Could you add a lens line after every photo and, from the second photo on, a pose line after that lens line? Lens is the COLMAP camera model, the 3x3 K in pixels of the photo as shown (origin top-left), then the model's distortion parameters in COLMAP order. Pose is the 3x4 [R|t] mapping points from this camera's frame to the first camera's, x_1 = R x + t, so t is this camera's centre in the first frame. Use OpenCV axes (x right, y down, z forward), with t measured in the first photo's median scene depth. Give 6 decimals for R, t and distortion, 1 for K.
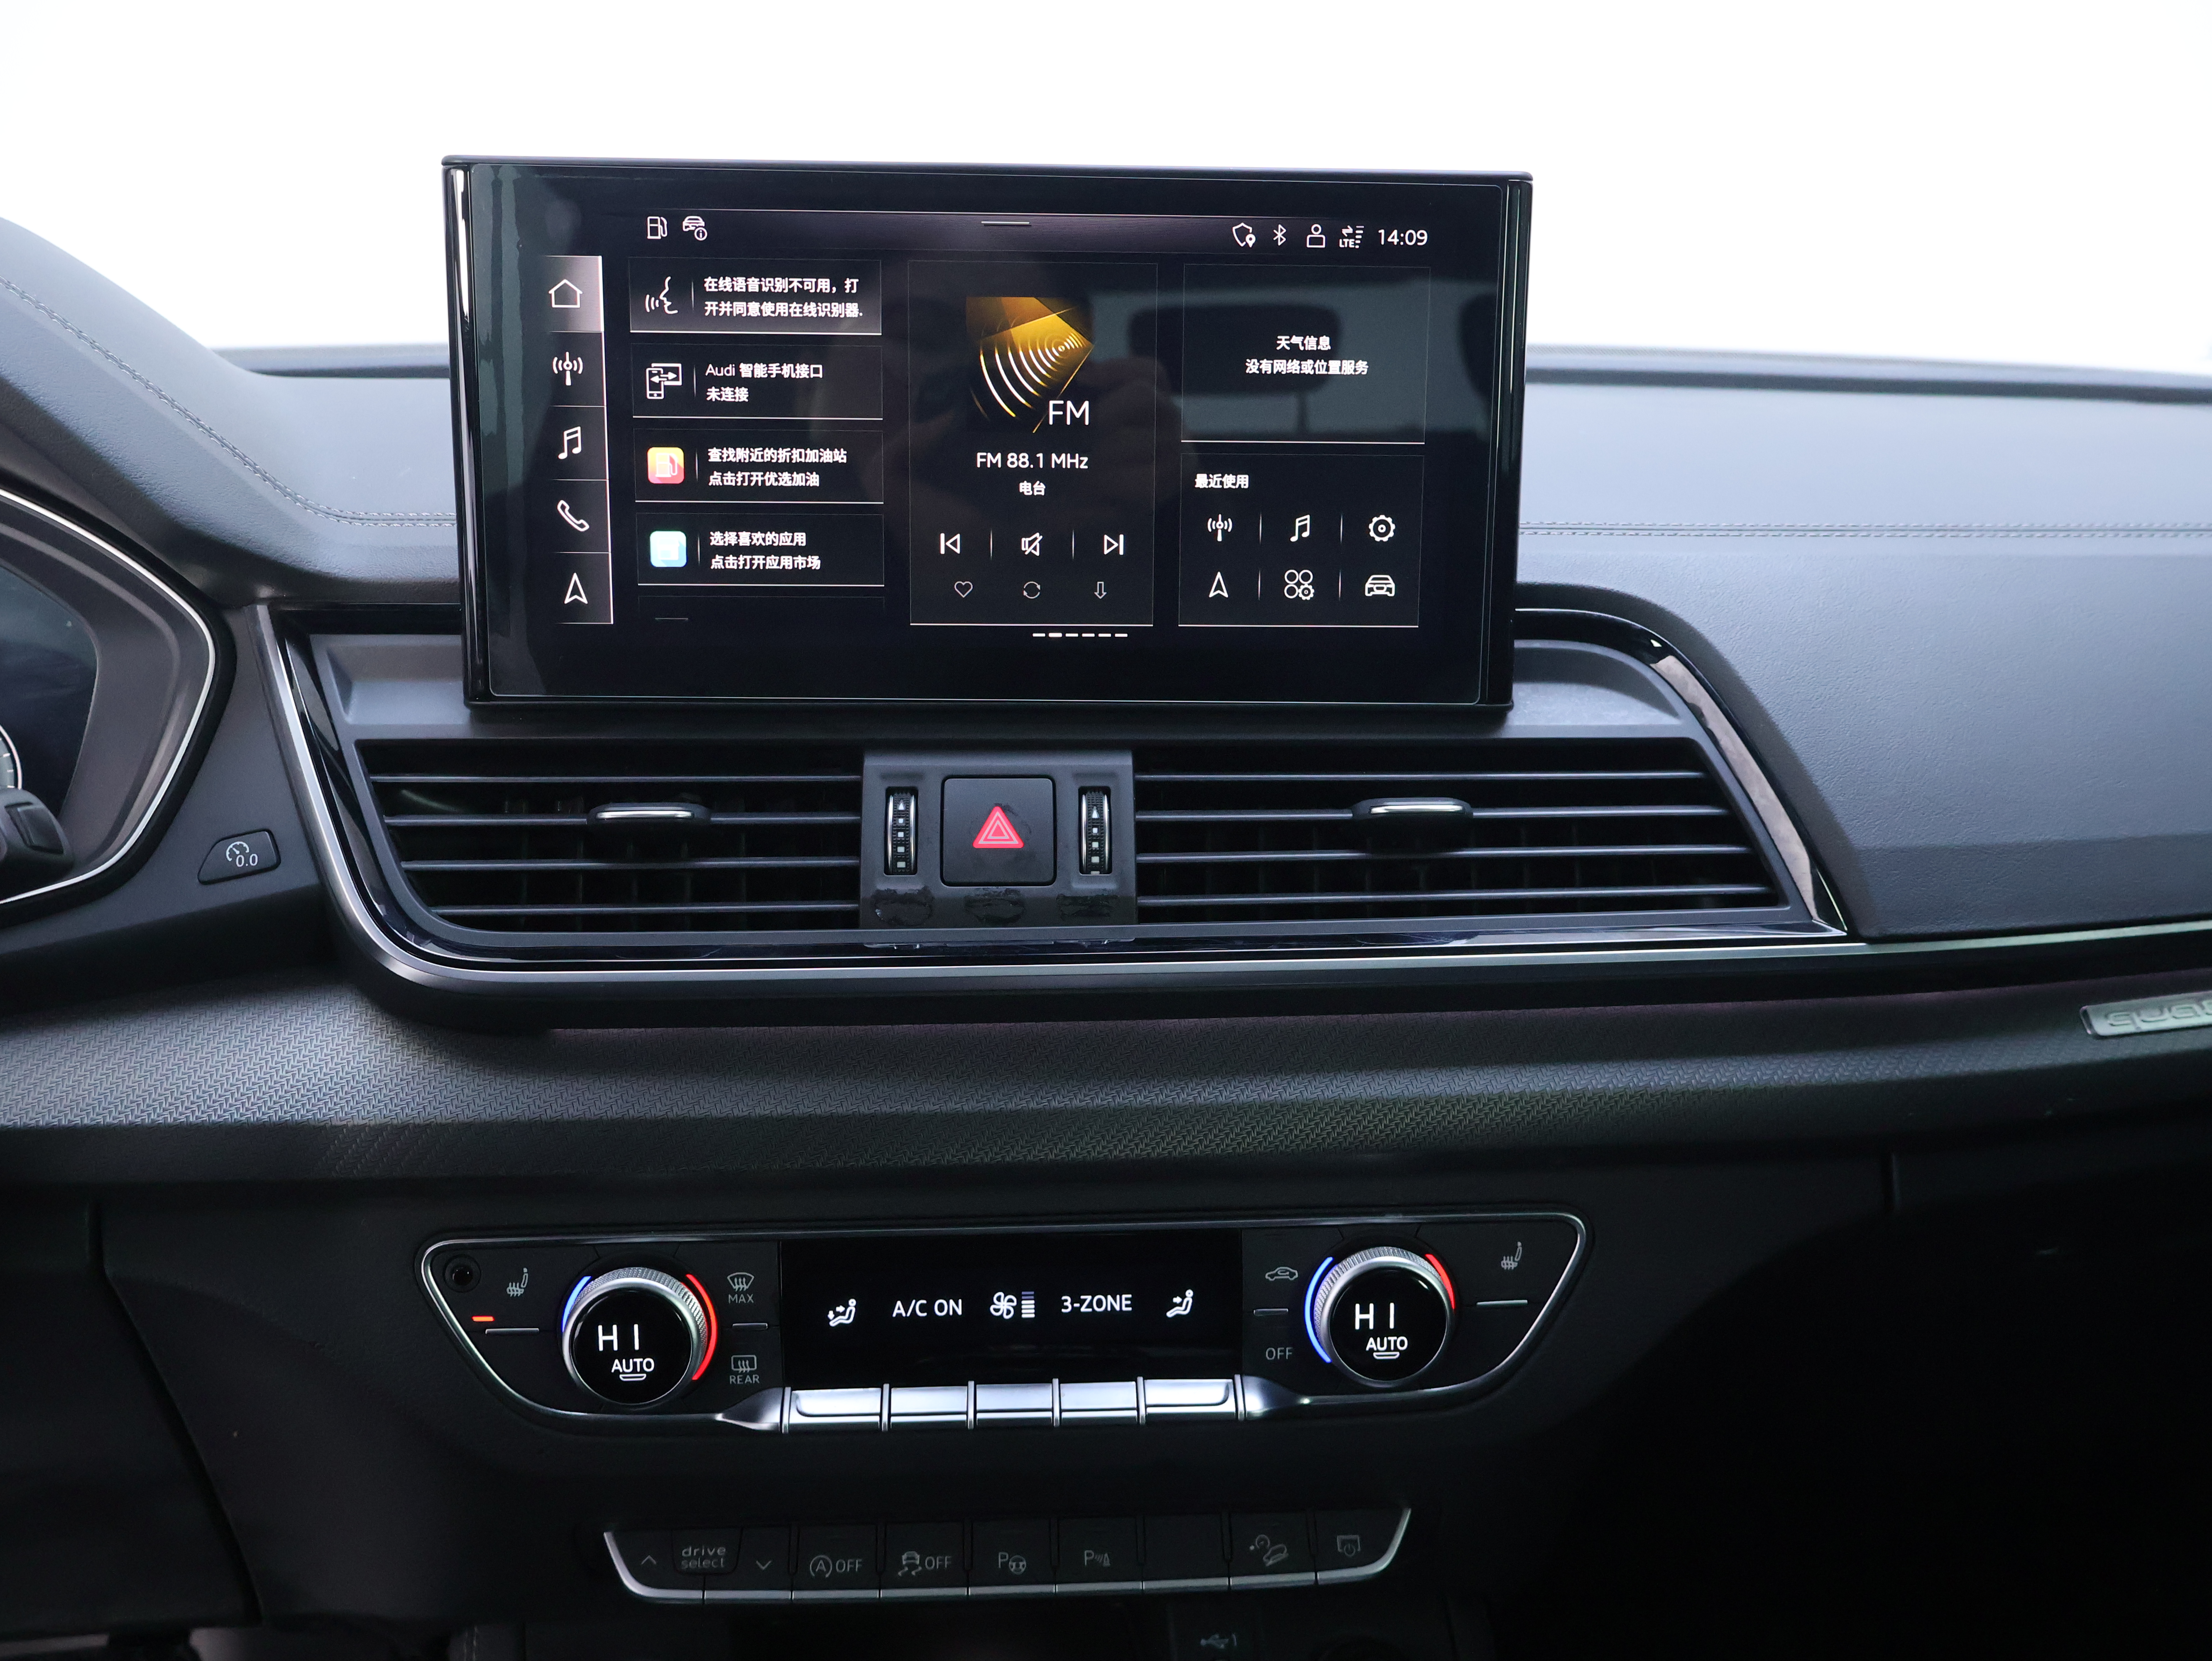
lens RADIAL K [[2081.4, 0, 1104.8], [0, 2081.4, 835.4], [0, 0, 1]] dist [-0.005082, 0.000000]
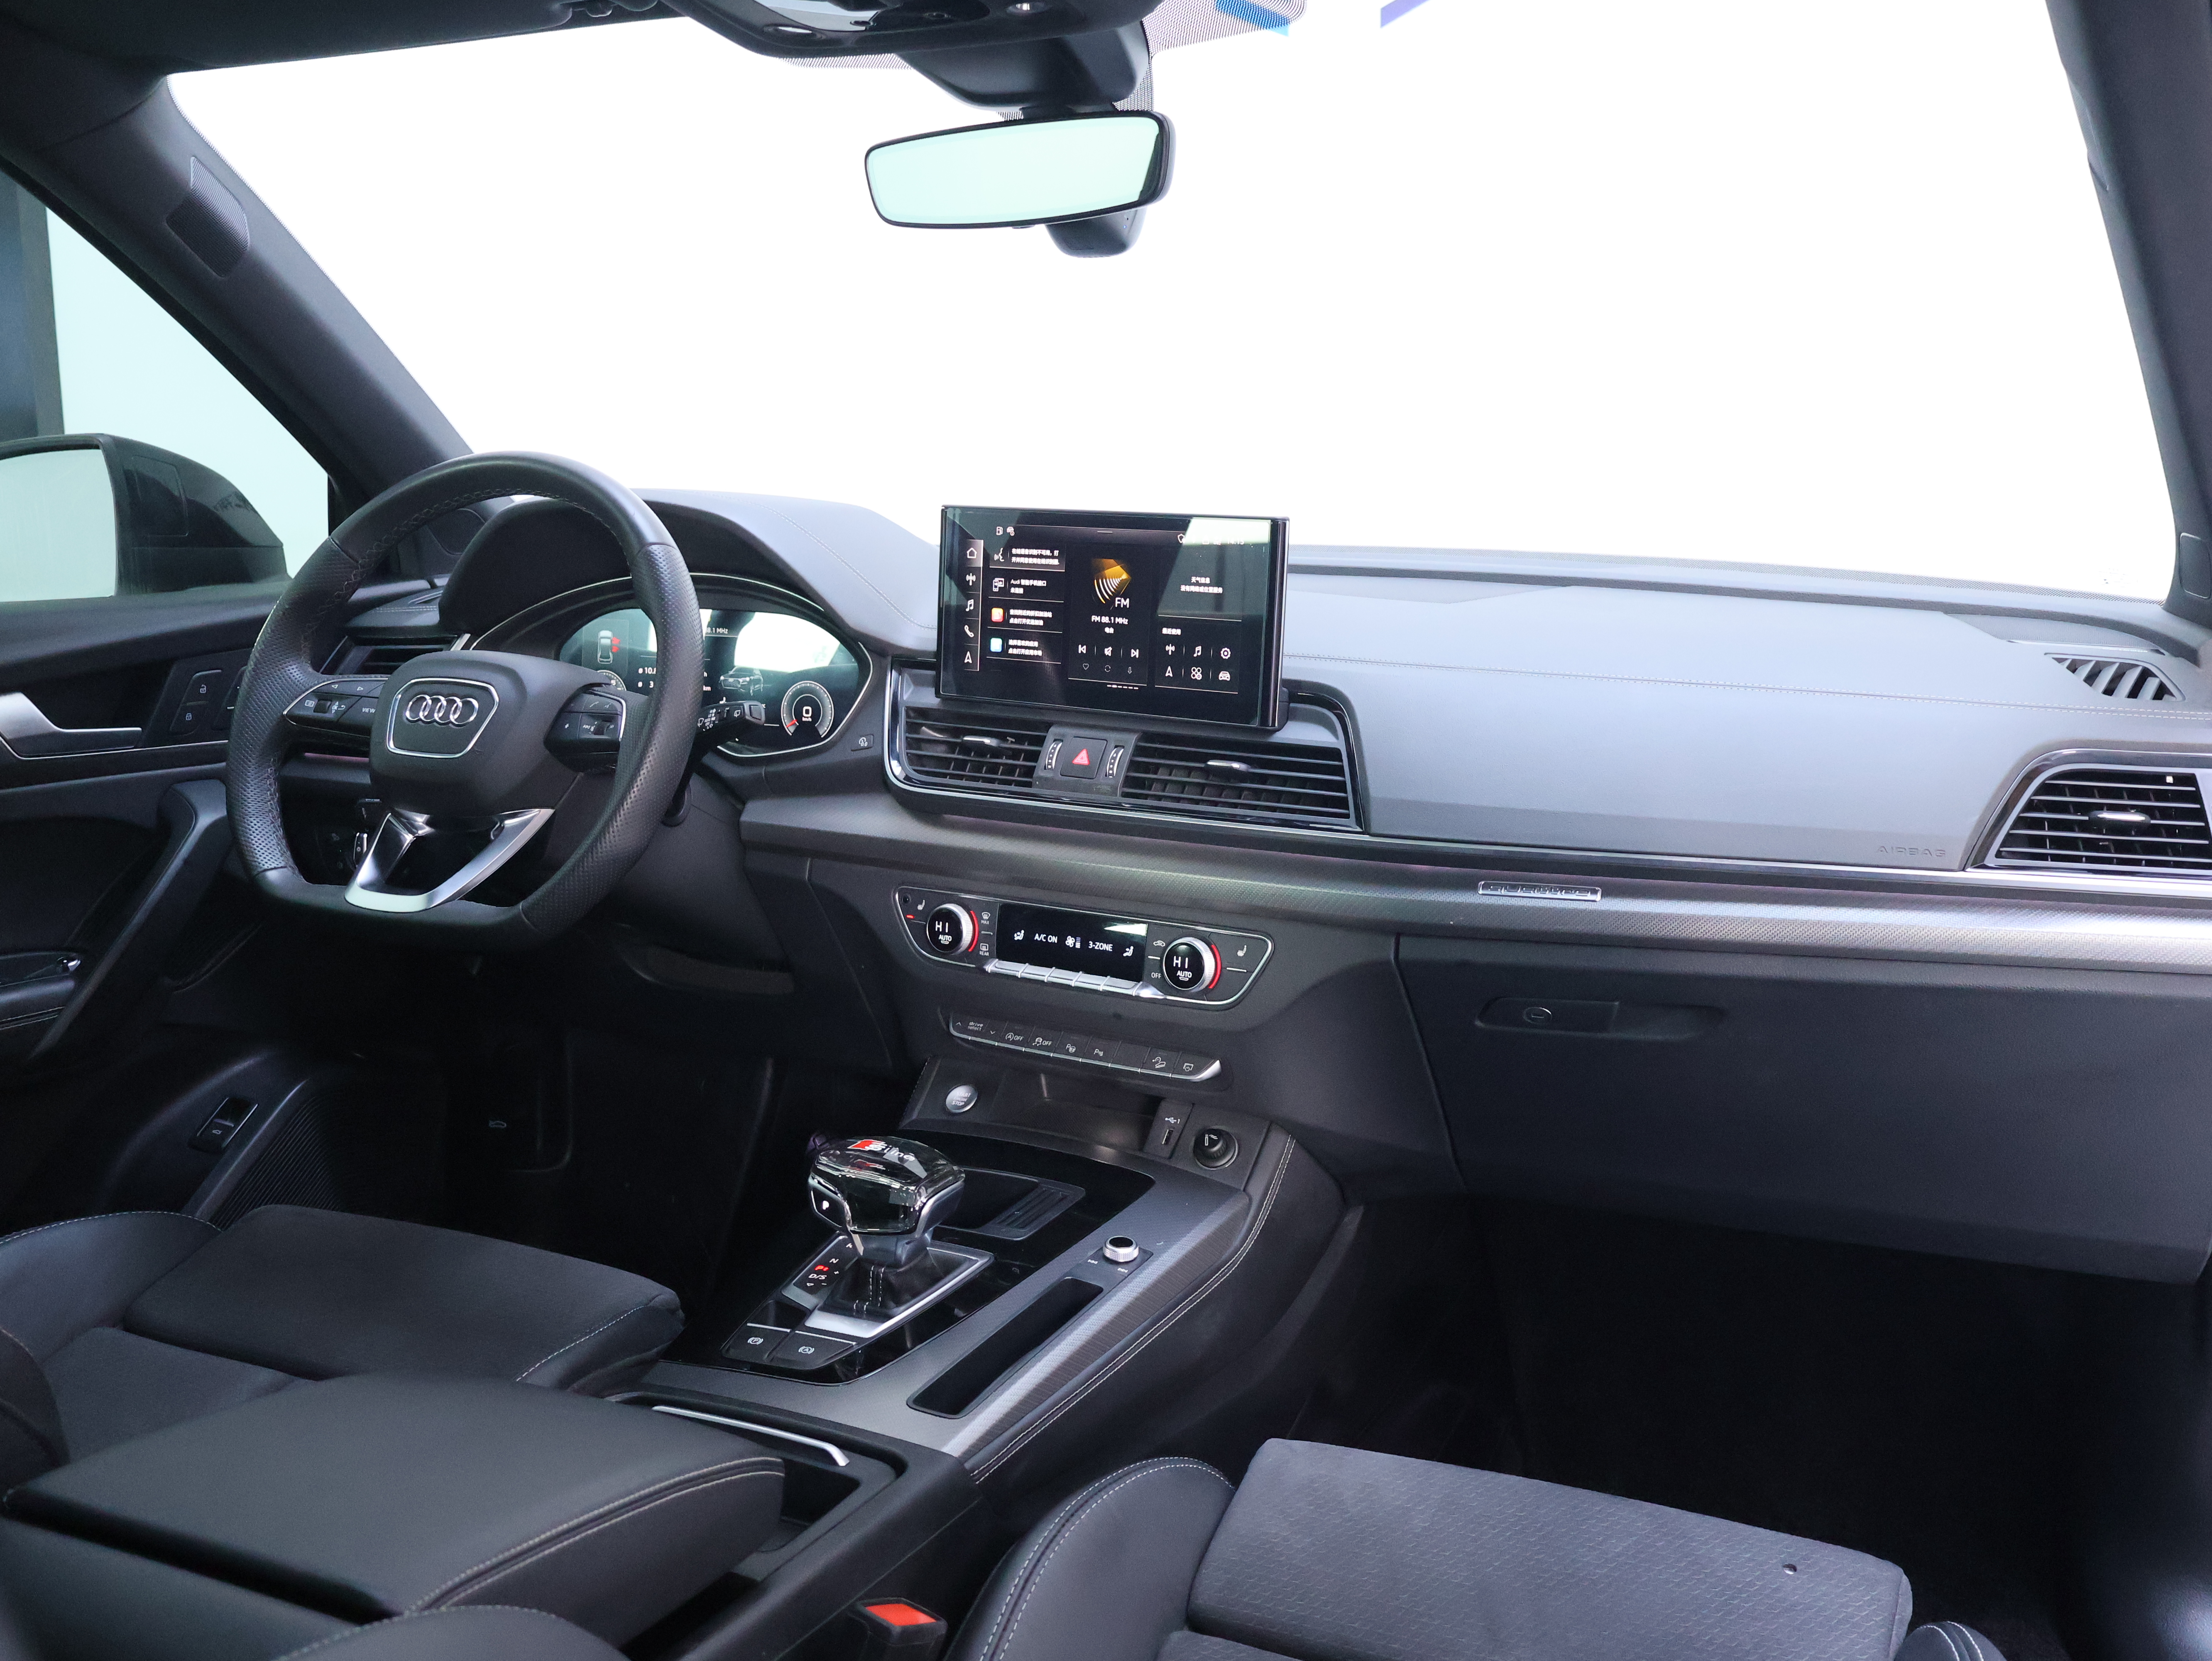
lens RADIAL K [[2081.4, 0, 1101.9], [0, 2081.4, 846.6], [0, 0, 1]] dist [-0.005082, 0.000000]
pose [[0.817367, 0.112487, -0.565029, 1.475255], [-0.135757, 0.990742, 0.000852, 0.103784], [0.559894, 0.076010, 0.825070, -1.158252]]
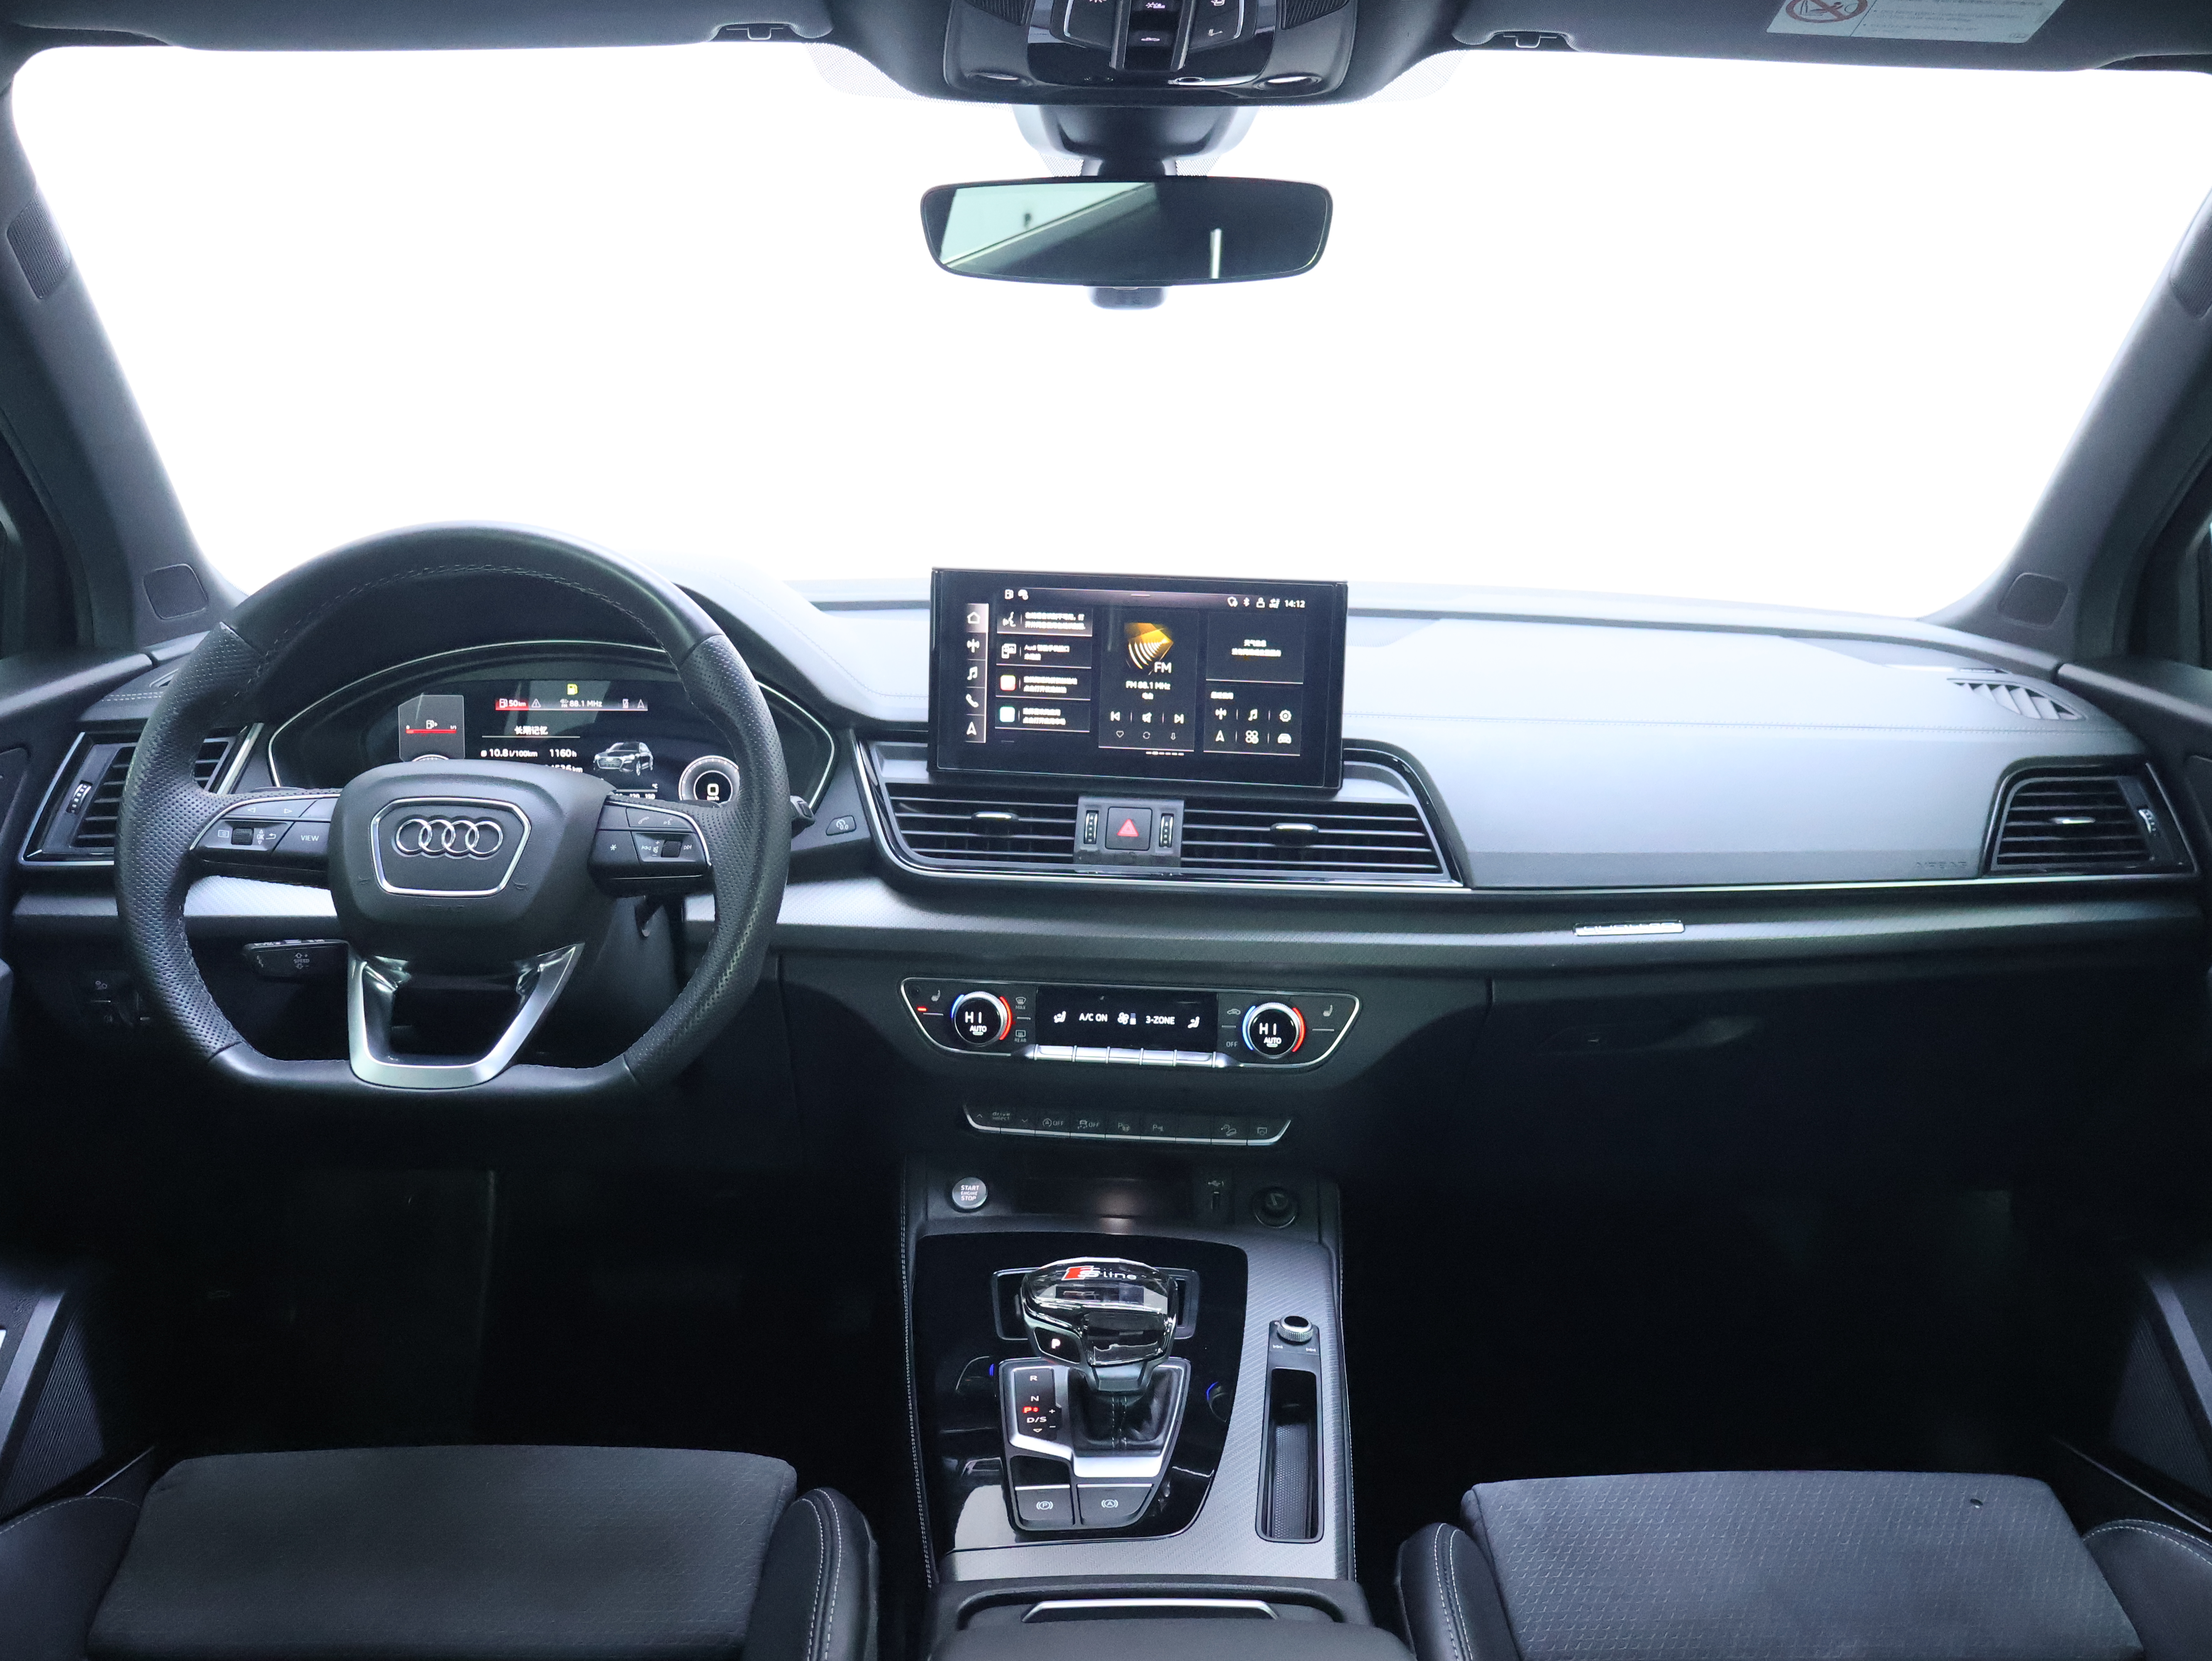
lens RADIAL K [[2081.4, 0, 1097.3], [0, 2081.4, 826.3], [0, 0, 1]] dist [-0.005082, 0.000000]
pose [[0.986437, 0.044635, -0.157958, 0.314947], [-0.048360, 0.998633, -0.019819, 0.047087], [0.156857, 0.027189, 0.987247, -1.530688]]
